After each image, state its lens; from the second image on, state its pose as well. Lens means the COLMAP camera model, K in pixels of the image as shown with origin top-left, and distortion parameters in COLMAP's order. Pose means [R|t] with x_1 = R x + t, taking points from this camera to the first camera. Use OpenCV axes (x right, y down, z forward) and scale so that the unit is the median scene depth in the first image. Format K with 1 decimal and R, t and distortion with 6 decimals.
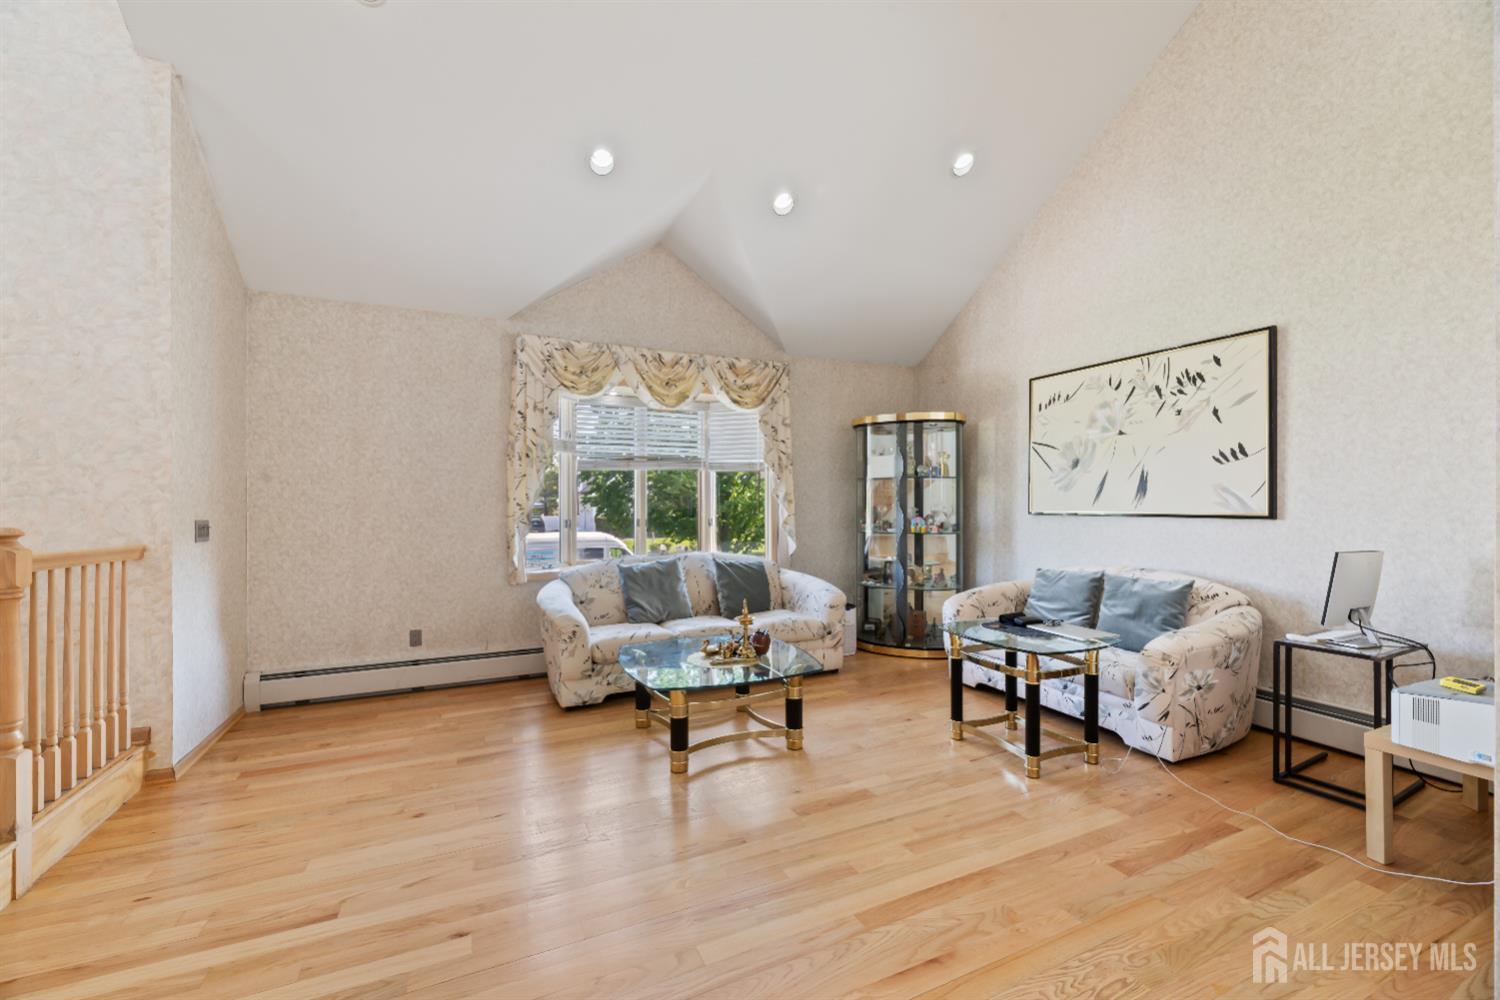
lens RADIAL K [[605.1, 0, 748.3], [0, 605.1, 503.4], [0, 0, 1]] dist [-0.002240, 0.000863]
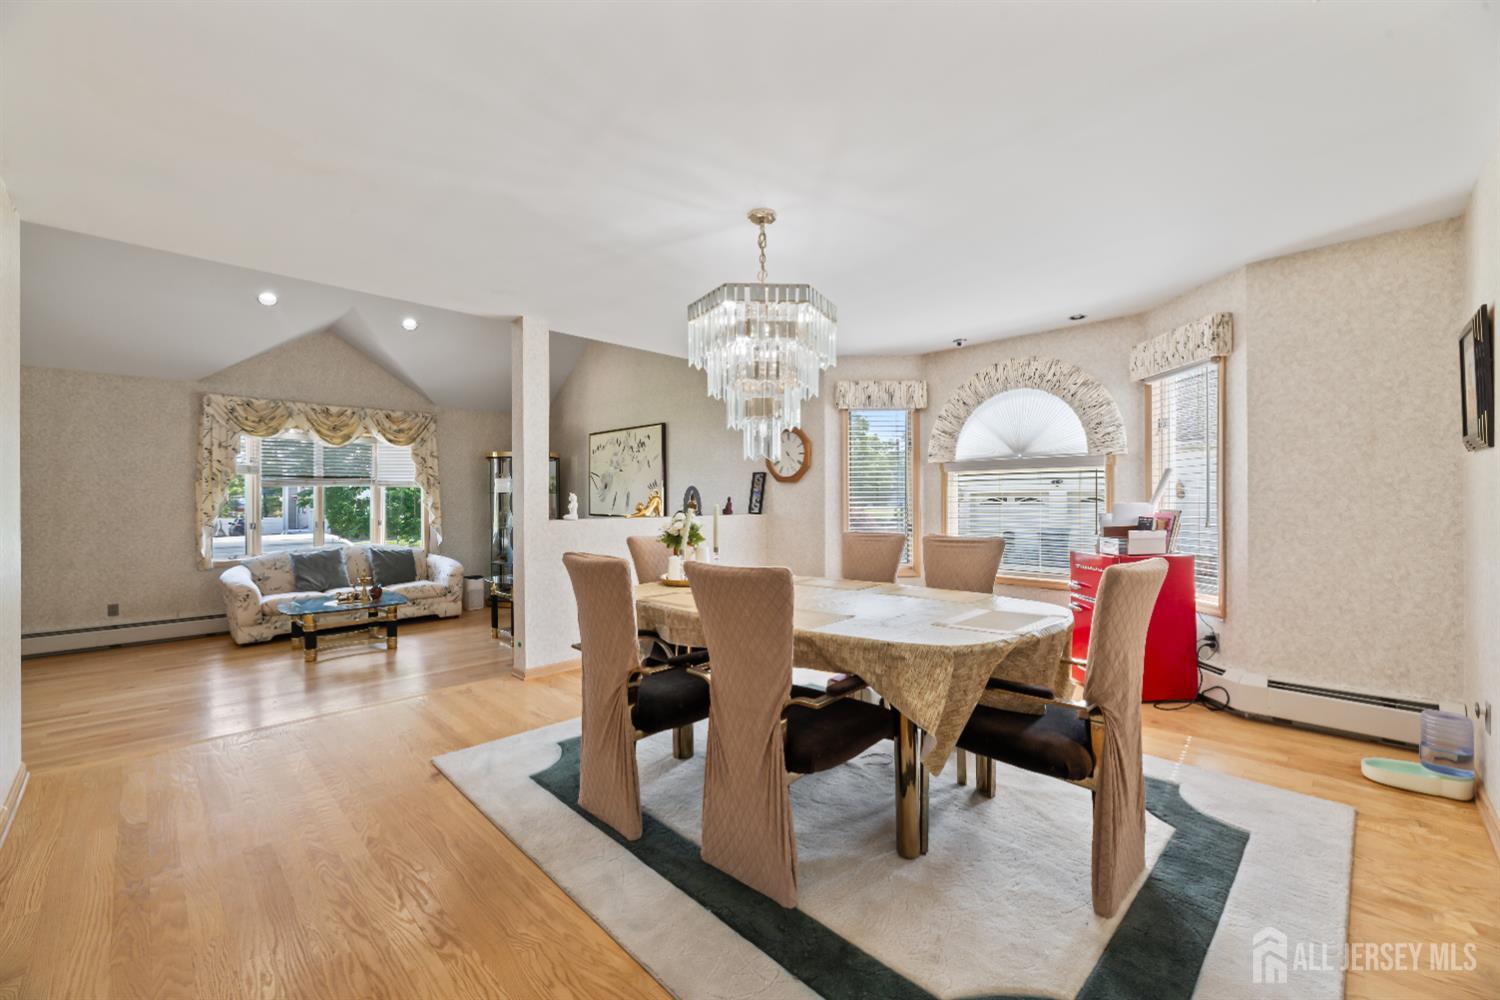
lens RADIAL K [[605.1, 0, 746.6], [0, 605.1, 499.6], [0, 0, 1]] dist [-0.002240, 0.000863]
pose [[0.940960, -0.002284, 0.338510, 0.336790], [0.002789, 0.999996, -0.001007, -0.025136], [-0.338506, 0.001892, 0.940962, -0.769777]]
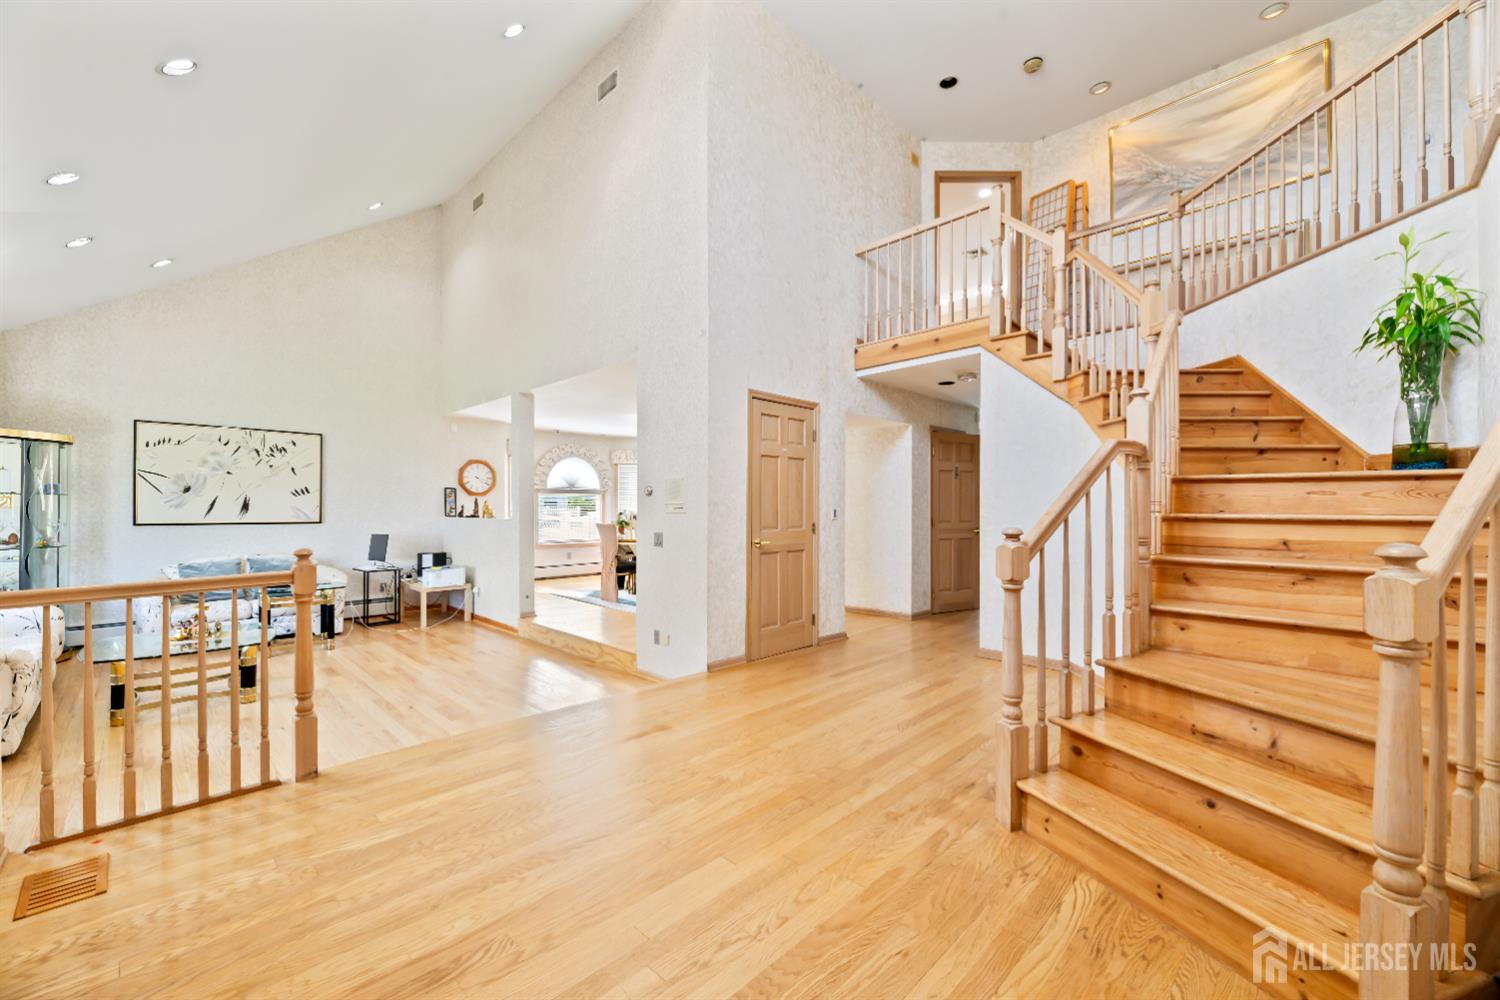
lens RADIAL K [[605.1, 0, 748.5], [0, 605.1, 507.1], [0, 0, 1]] dist [-0.002240, 0.000863]
pose [[-0.347662, 0.000739, 0.937620, -1.292328], [-0.001775, 0.999997, -0.001447, -0.024131], [-0.937618, -0.002167, -0.347660, 0.245048]]
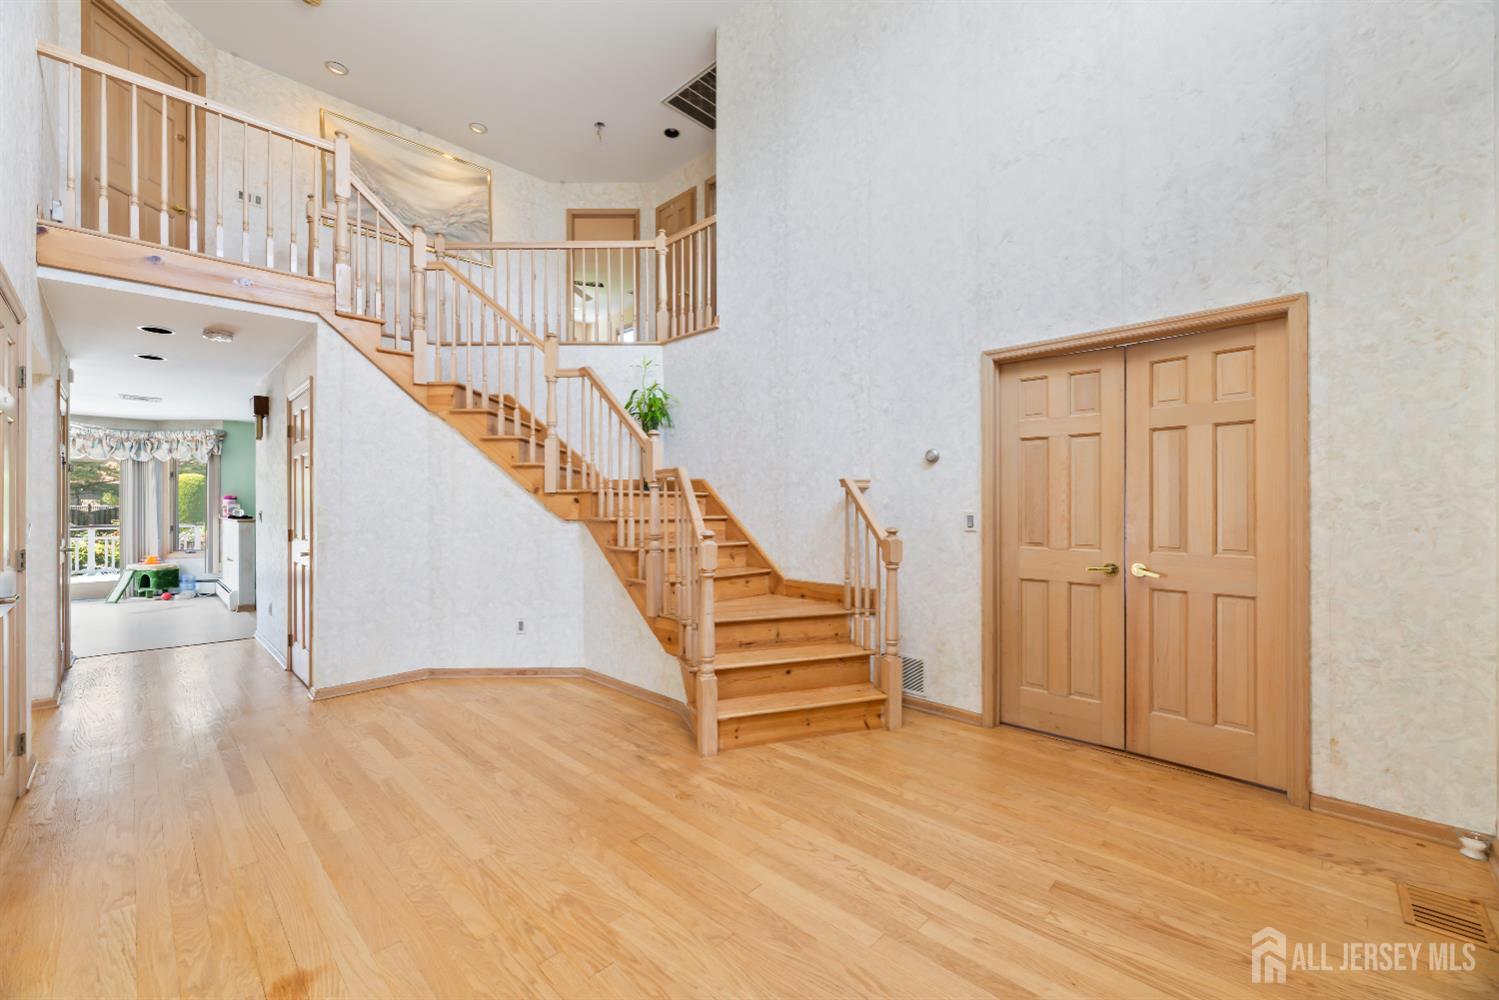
lens RADIAL K [[604.7, 0, 740.9], [0, 604.7, 502.2], [0, 0, 1]] dist [-0.002240, 0.000863]
pose [[-0.937831, 0.002384, -0.347085, -0.673705], [0.004205, 0.999981, -0.004492, -0.038096], [0.347067, -0.005672, -0.937823, 0.520829]]
